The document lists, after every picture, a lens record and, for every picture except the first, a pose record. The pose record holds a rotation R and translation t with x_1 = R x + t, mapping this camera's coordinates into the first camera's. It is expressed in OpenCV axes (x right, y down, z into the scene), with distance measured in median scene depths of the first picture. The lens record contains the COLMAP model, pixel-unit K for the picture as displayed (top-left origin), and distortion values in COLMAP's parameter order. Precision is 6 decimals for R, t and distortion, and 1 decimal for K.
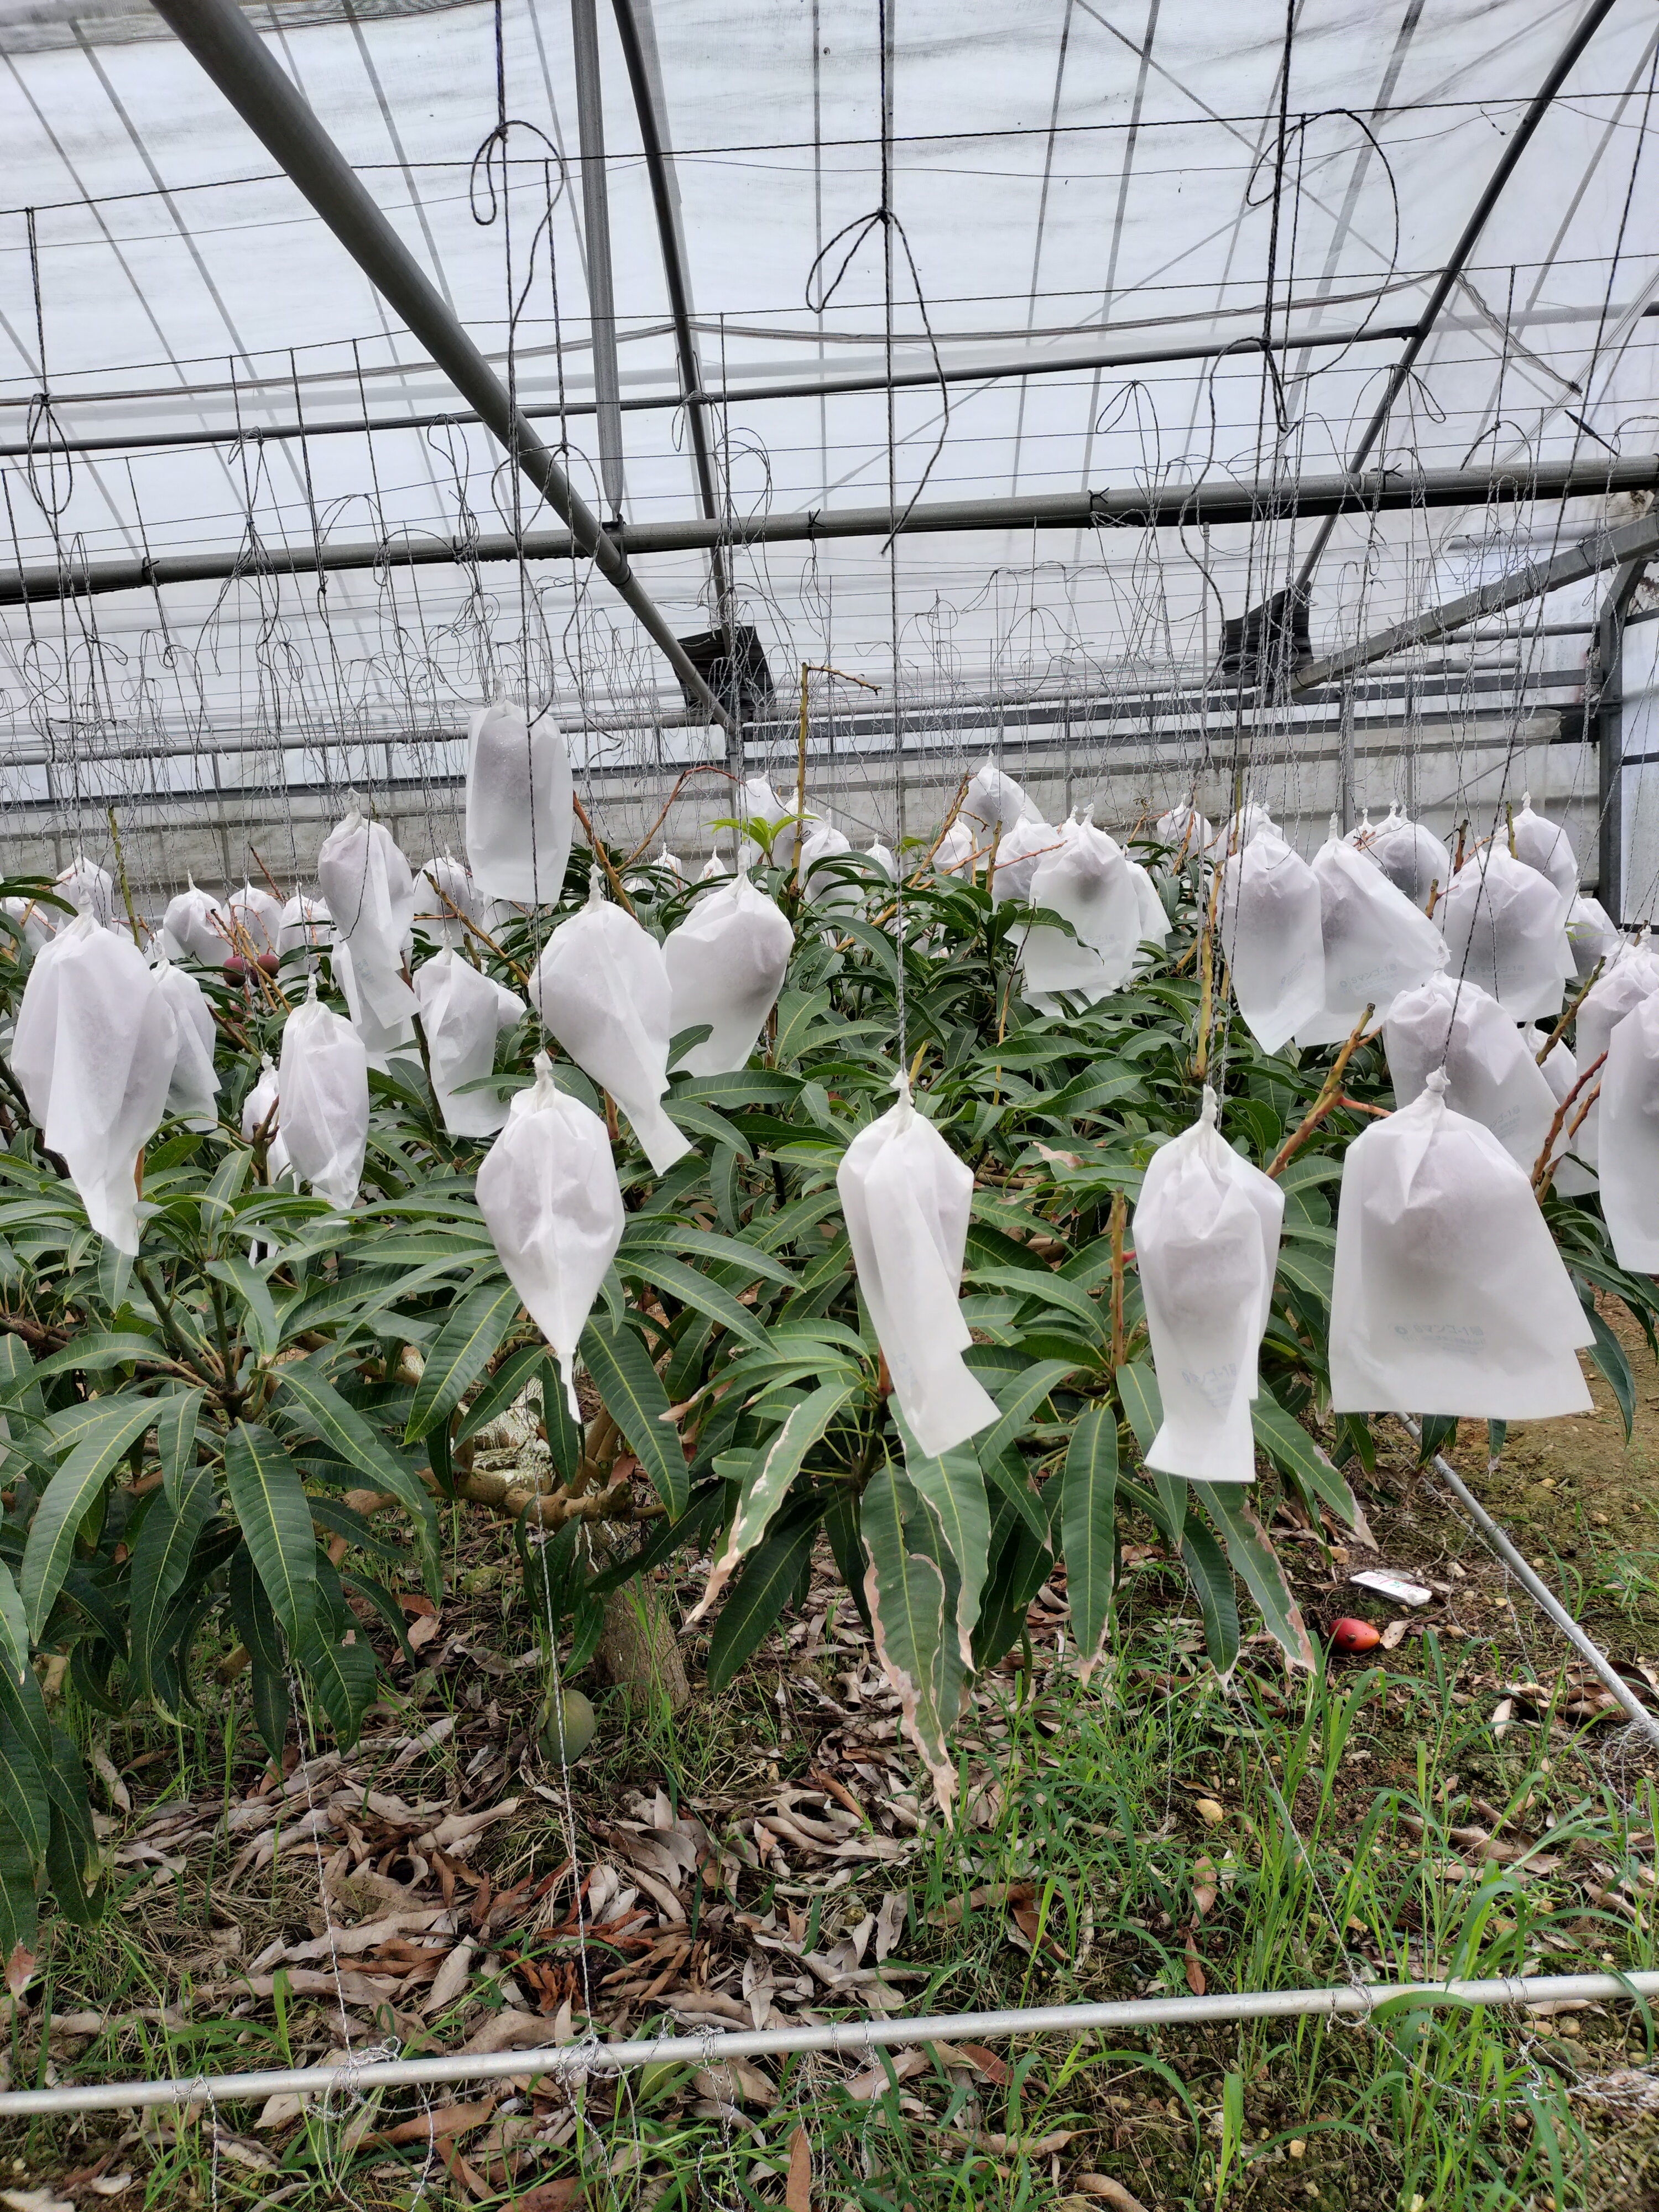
lens RADIAL K [[1679.1, 0, 829.5], [0, 1679.1, 1106.0], [0, 0, 1]] dist [0.008797, 0.000786]
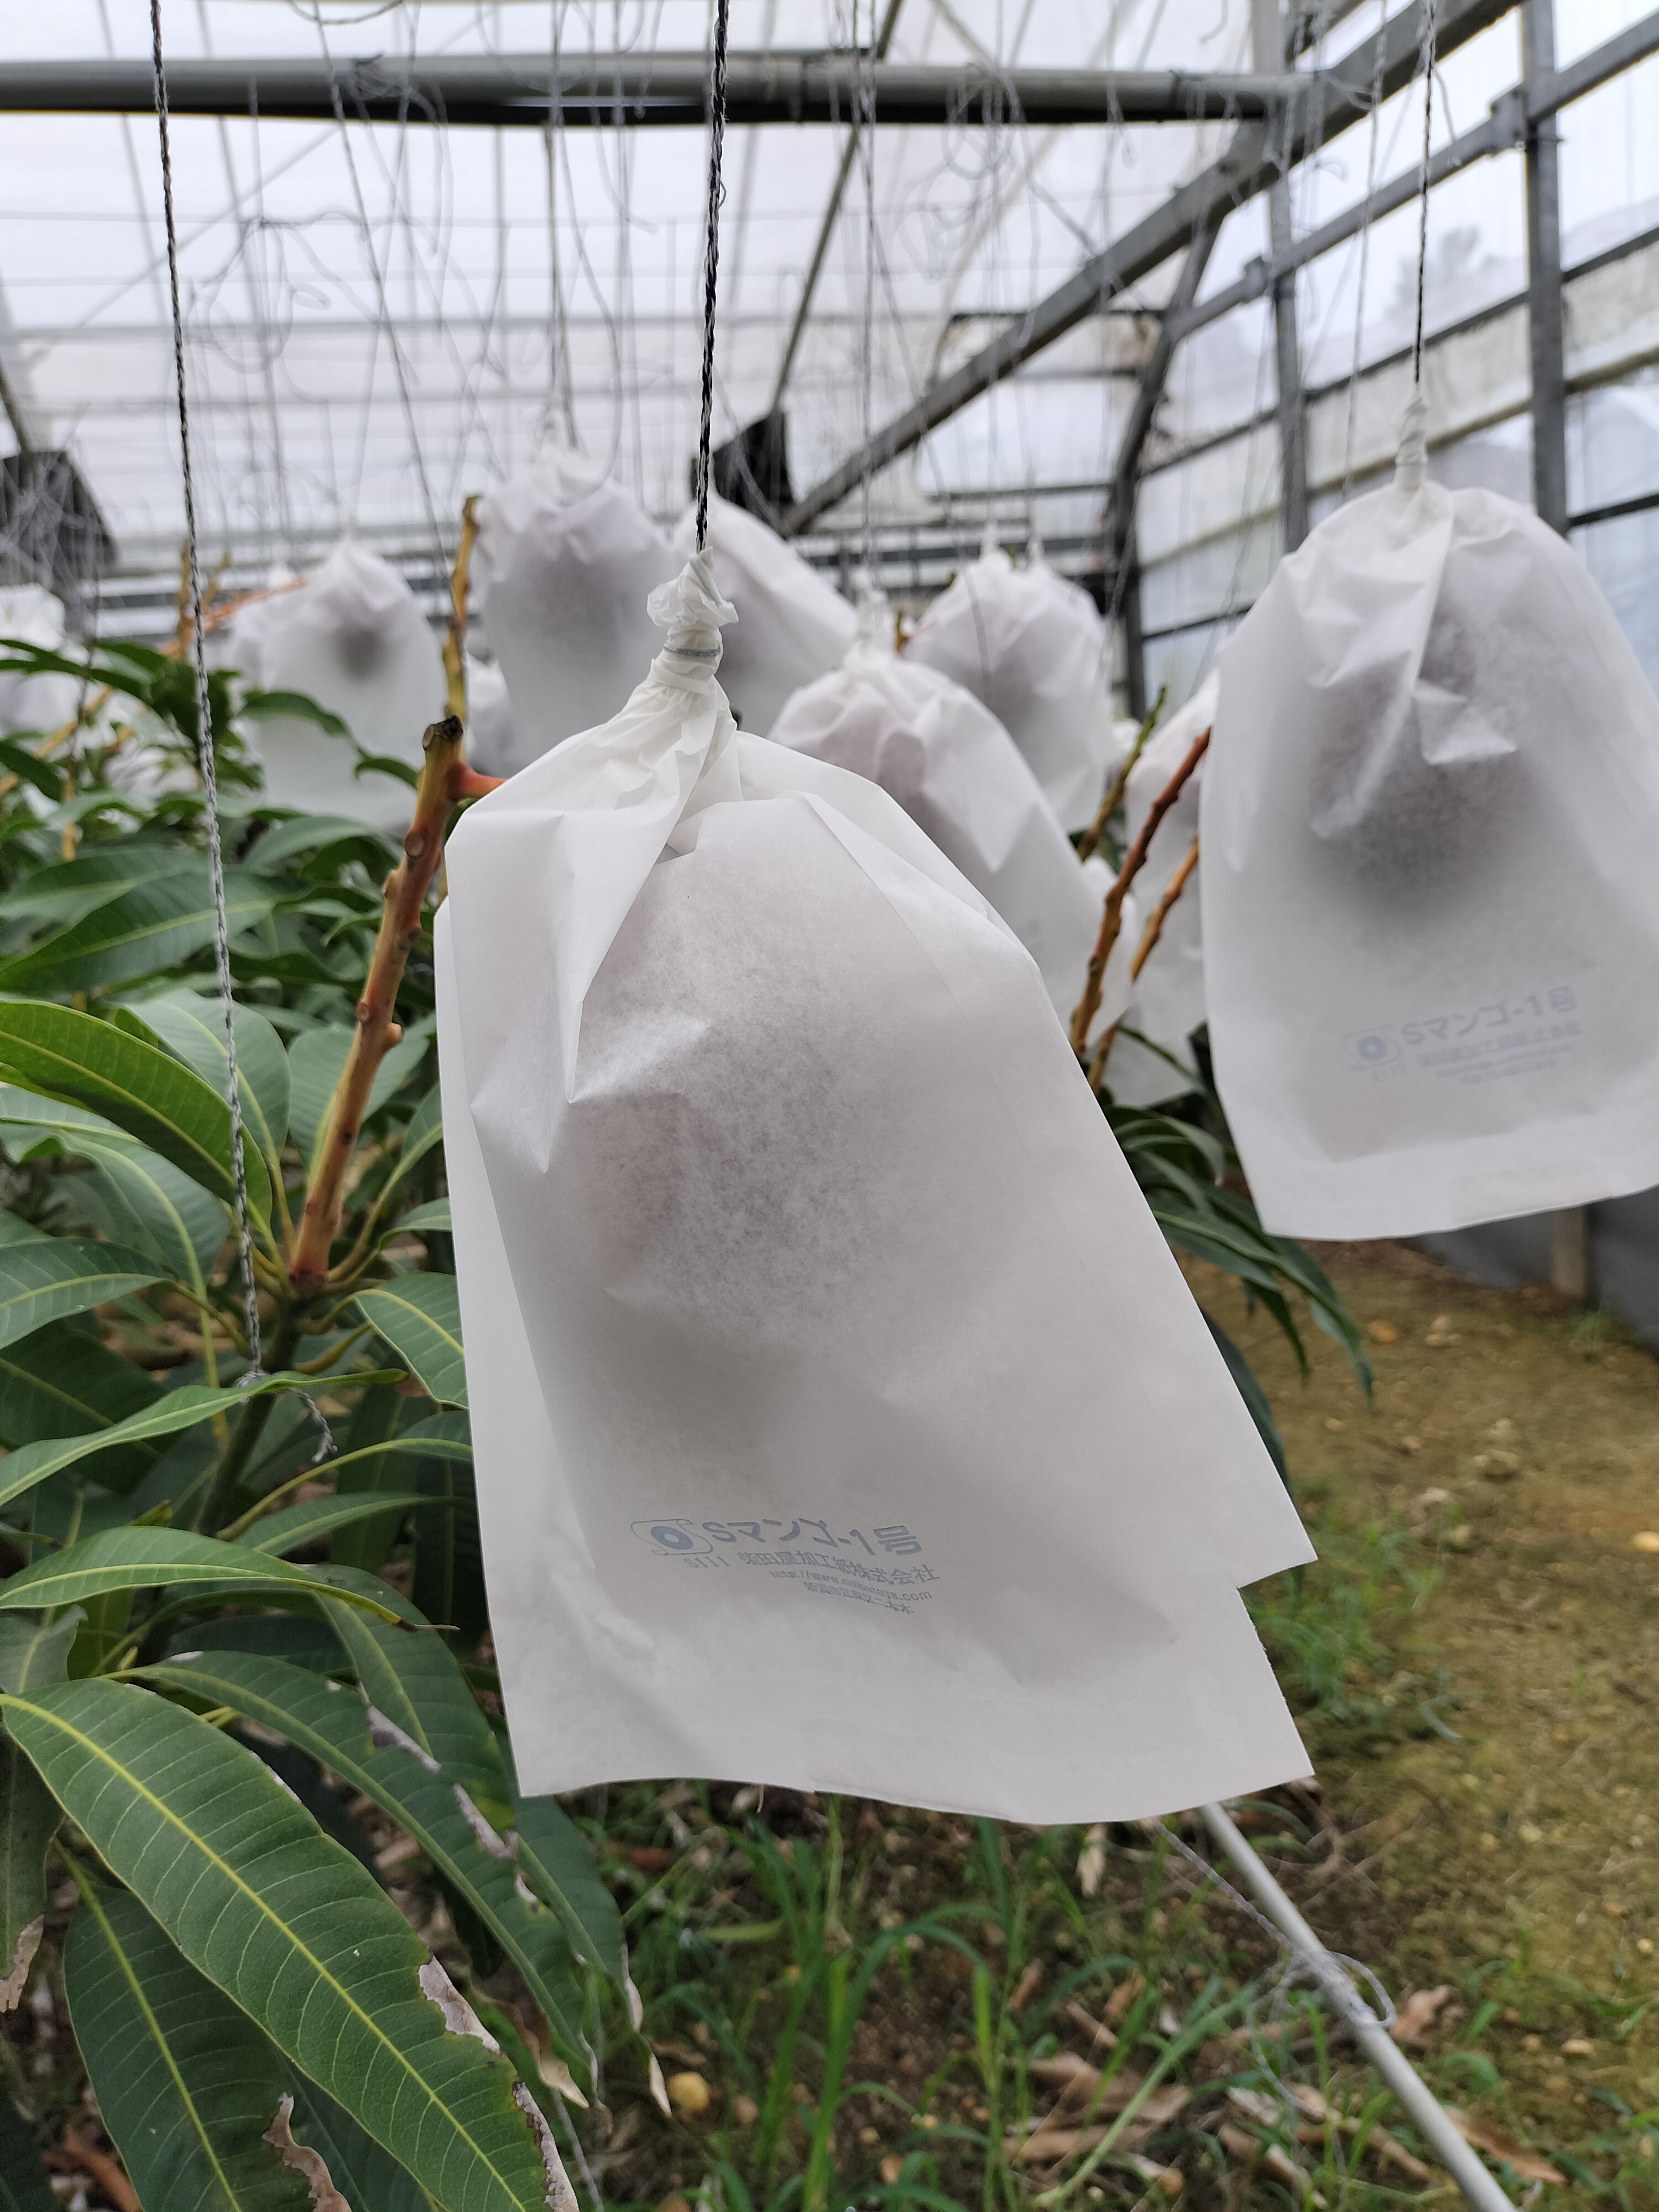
lens RADIAL K [[1679.1, 0, 829.5], [0, 1679.1, 1106.0], [0, 0, 1]] dist [0.008797, 0.000786]
pose [[0.967405, -0.074022, 0.242174, 0.155464], [0.070845, 0.997249, 0.021813, 0.027476], [-0.243123, -0.003946, 0.969988, 0.368195]]
